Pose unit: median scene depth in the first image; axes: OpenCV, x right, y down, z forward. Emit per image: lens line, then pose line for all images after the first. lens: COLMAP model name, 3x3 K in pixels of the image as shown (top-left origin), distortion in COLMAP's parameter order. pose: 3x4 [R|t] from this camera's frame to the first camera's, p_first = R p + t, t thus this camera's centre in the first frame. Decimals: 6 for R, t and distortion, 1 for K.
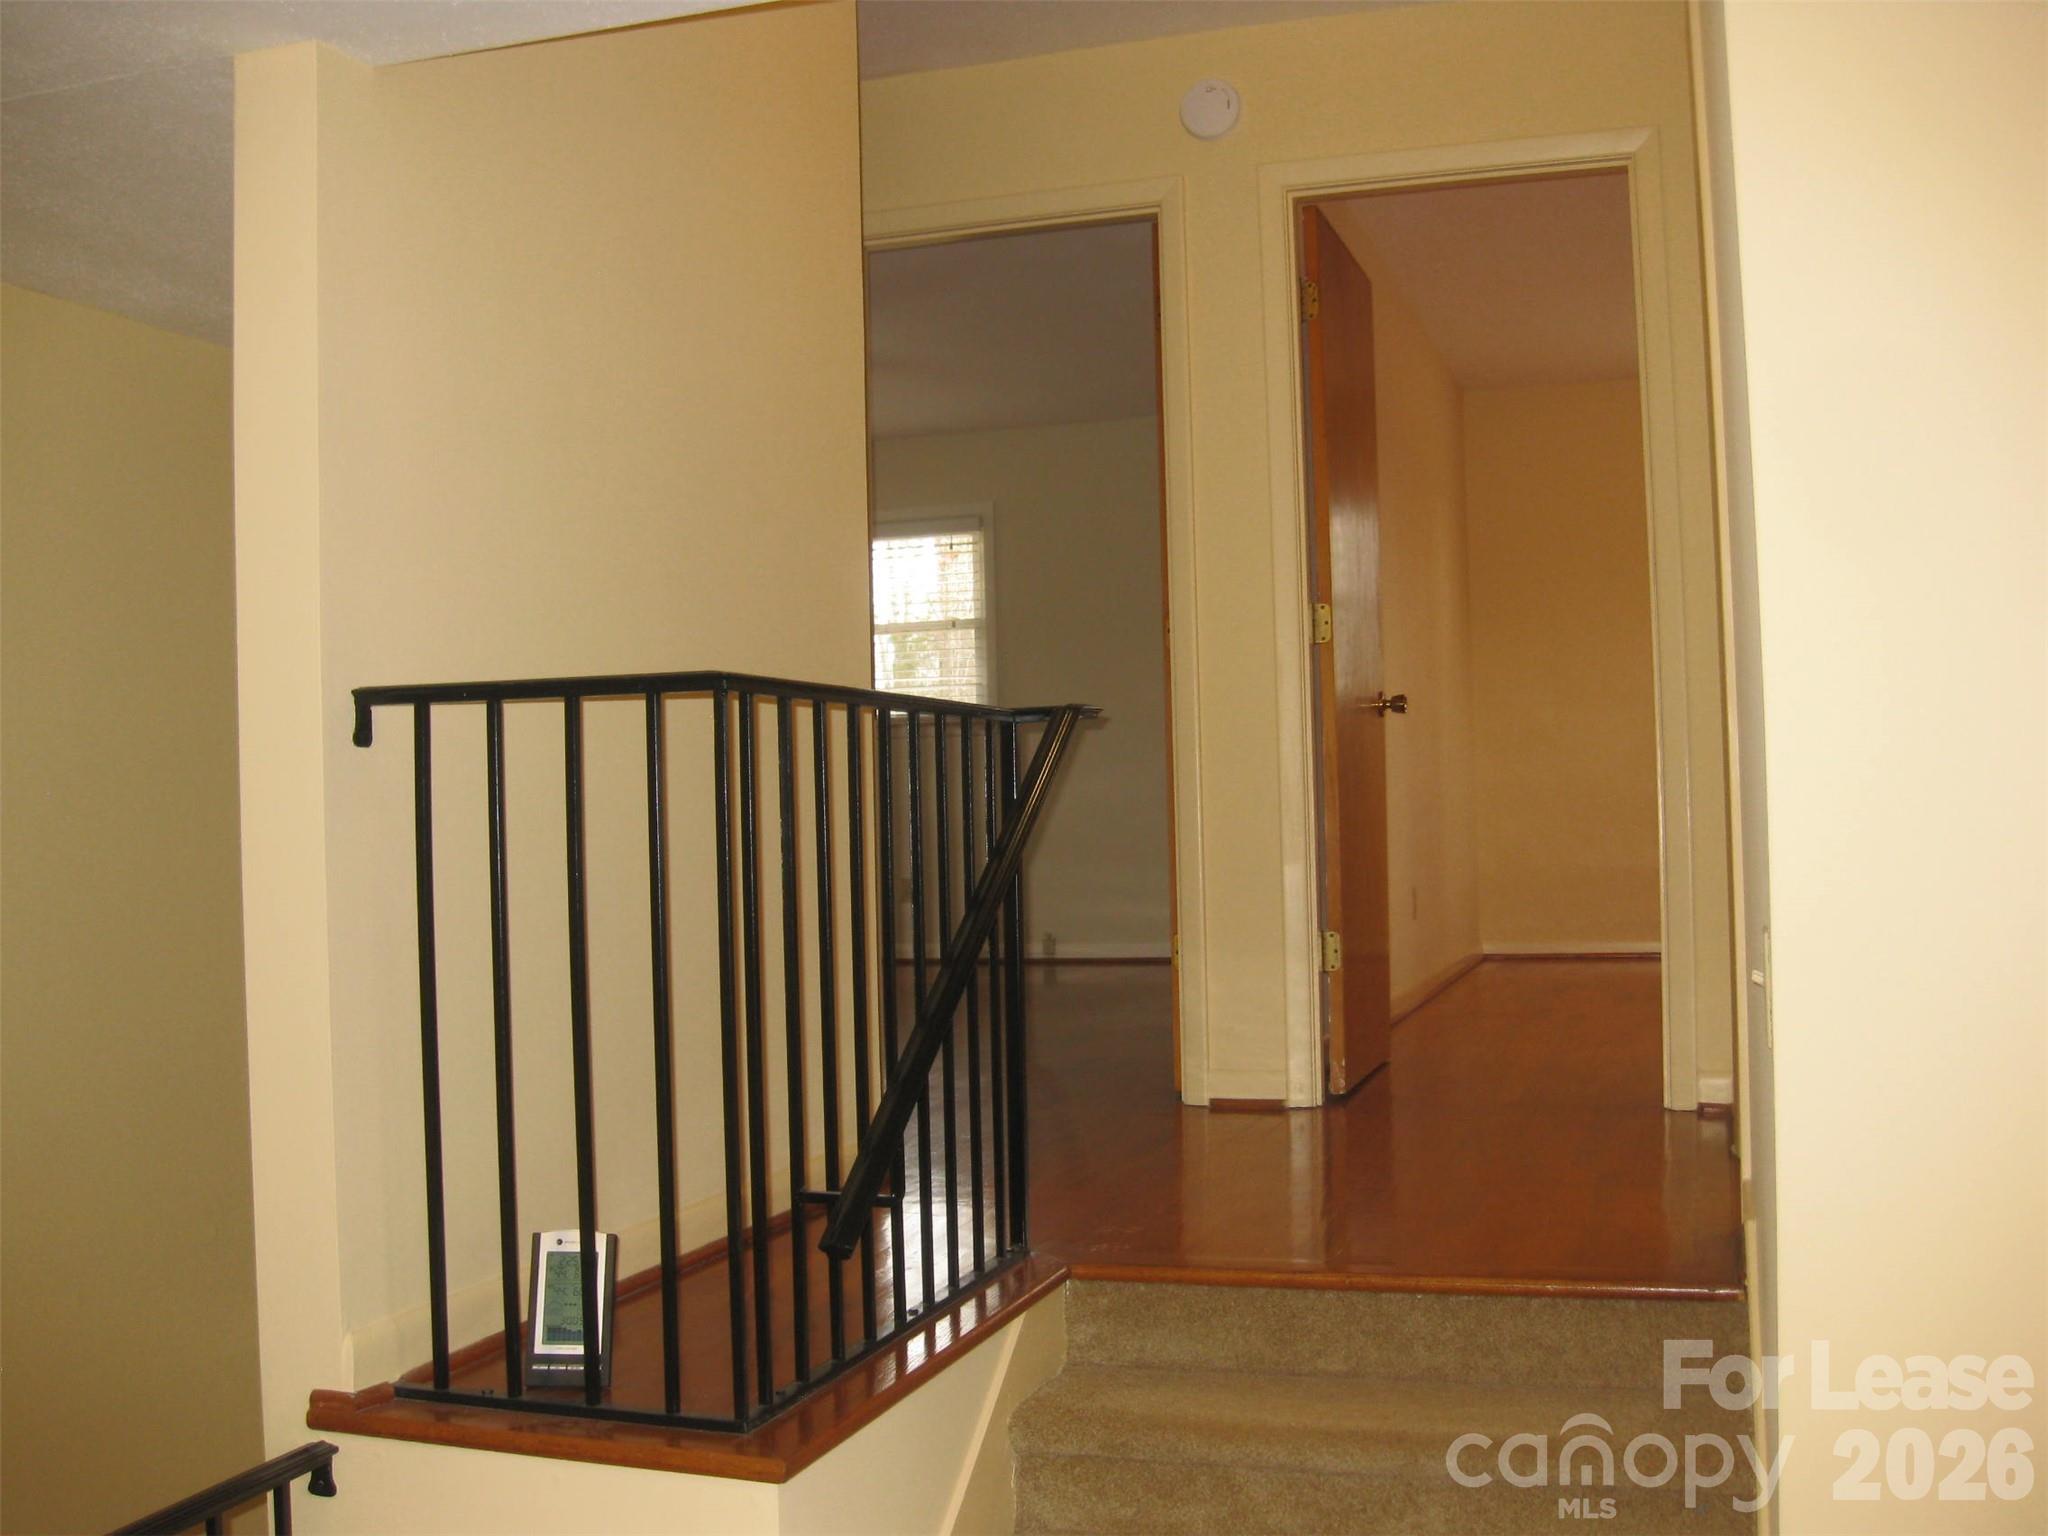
lens RADIAL K [[2122.8, 0, 1029.6], [0, 2122.8, 776.6], [0, 0, 1]] dist [-0.172764, 0.130959]
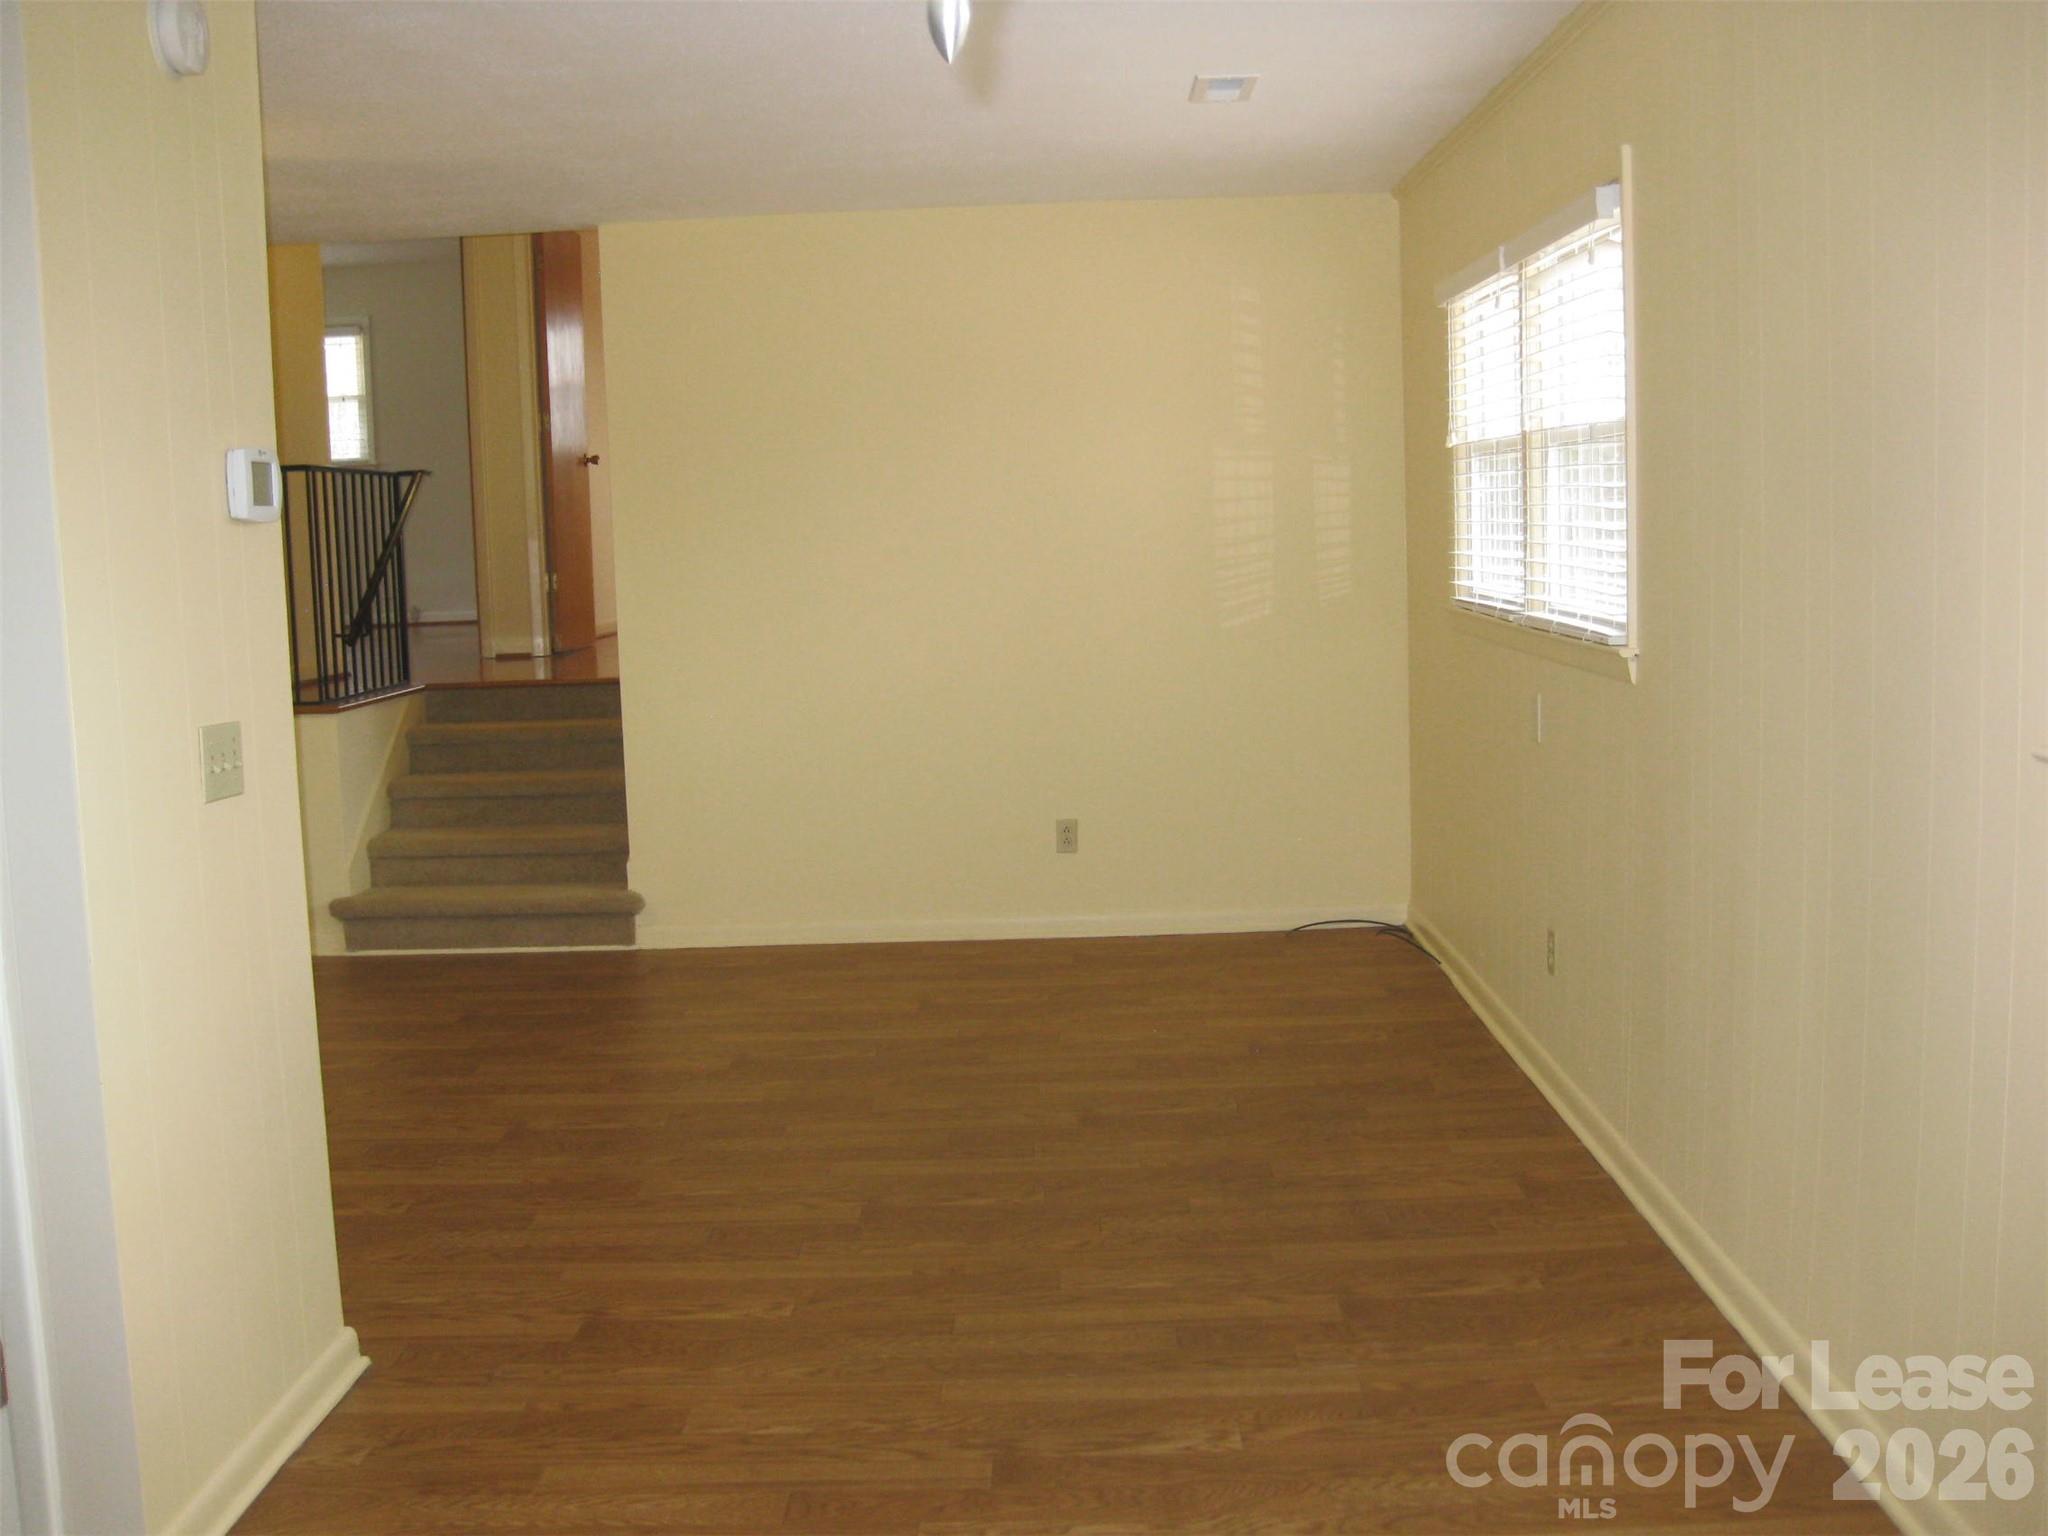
lens RADIAL K [[2122.8, 0, 1029.6], [0, 2122.8, 776.6], [0, 0, 1]] dist [-0.172764, 0.130959]
pose [[0.956841, -0.037882, 0.288131, -0.011736], [0.000801, 0.991808, 0.127738, 0.009570], [-0.290610, -0.121994, 0.949033, -1.143148]]
